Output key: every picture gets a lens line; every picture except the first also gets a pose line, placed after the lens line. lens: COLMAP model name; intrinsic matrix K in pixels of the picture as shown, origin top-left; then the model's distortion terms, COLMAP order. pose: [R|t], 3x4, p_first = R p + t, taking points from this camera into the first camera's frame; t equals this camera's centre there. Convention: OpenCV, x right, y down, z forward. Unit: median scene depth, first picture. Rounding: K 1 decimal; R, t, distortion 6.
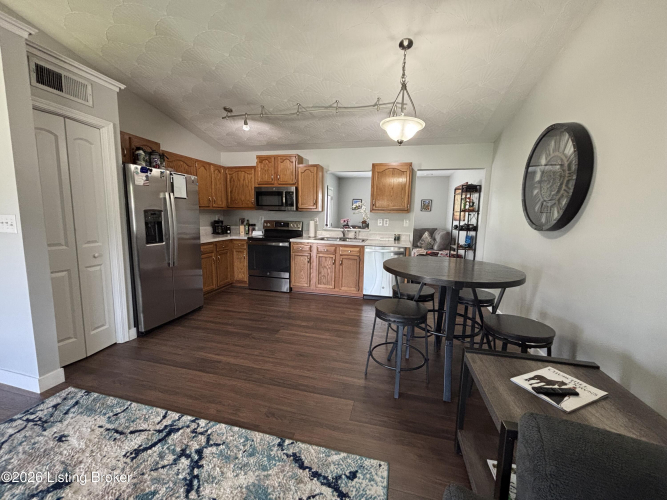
lens RADIAL K [[269.8, 0, 332.4], [0, 269.8, 251.0], [0, 0, 1]] dist [0.002967, -0.000276]
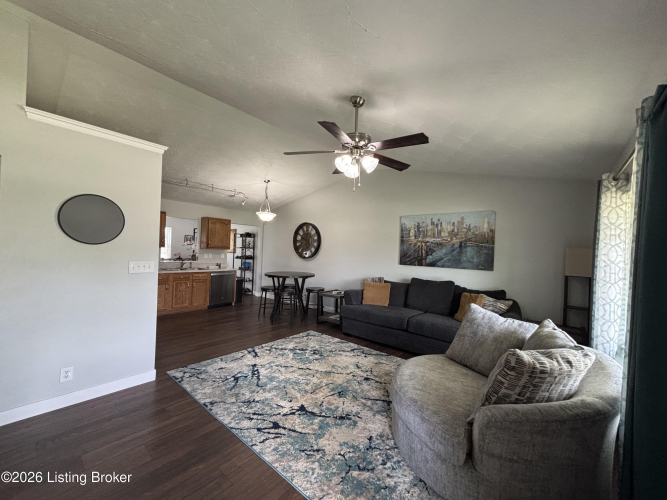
lens RADIAL K [[269.8, 0, 334.0], [0, 269.8, 248.6], [0, 0, 1]] dist [0.002967, -0.000276]
pose [[0.438941, -0.001758, 0.898514, -1.097426], [0.094564, 0.994535, -0.044250, -0.019398], [-0.893526, 0.104390, 0.436708, -0.335763]]
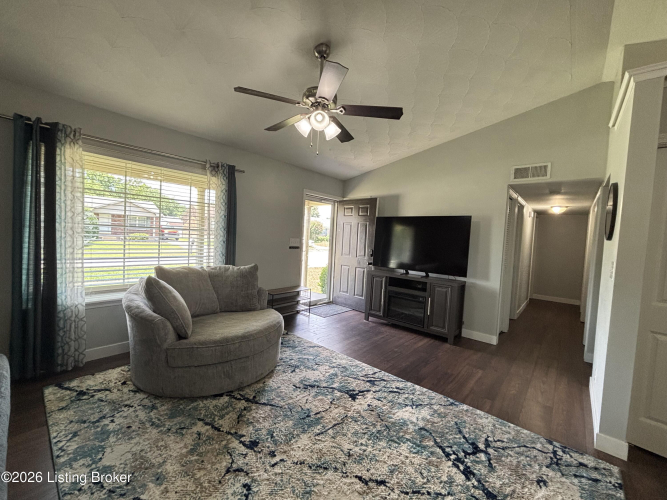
lens RADIAL K [[269.8, 0, 332.3], [0, 269.8, 249.8], [0, 0, 1]] dist [0.002967, -0.000276]
pose [[-0.458690, -0.005816, -0.888577, 0.105956], [-0.181854, 0.979428, 0.087464, -0.039842], [0.869789, 0.201710, -0.450312, 0.268883]]
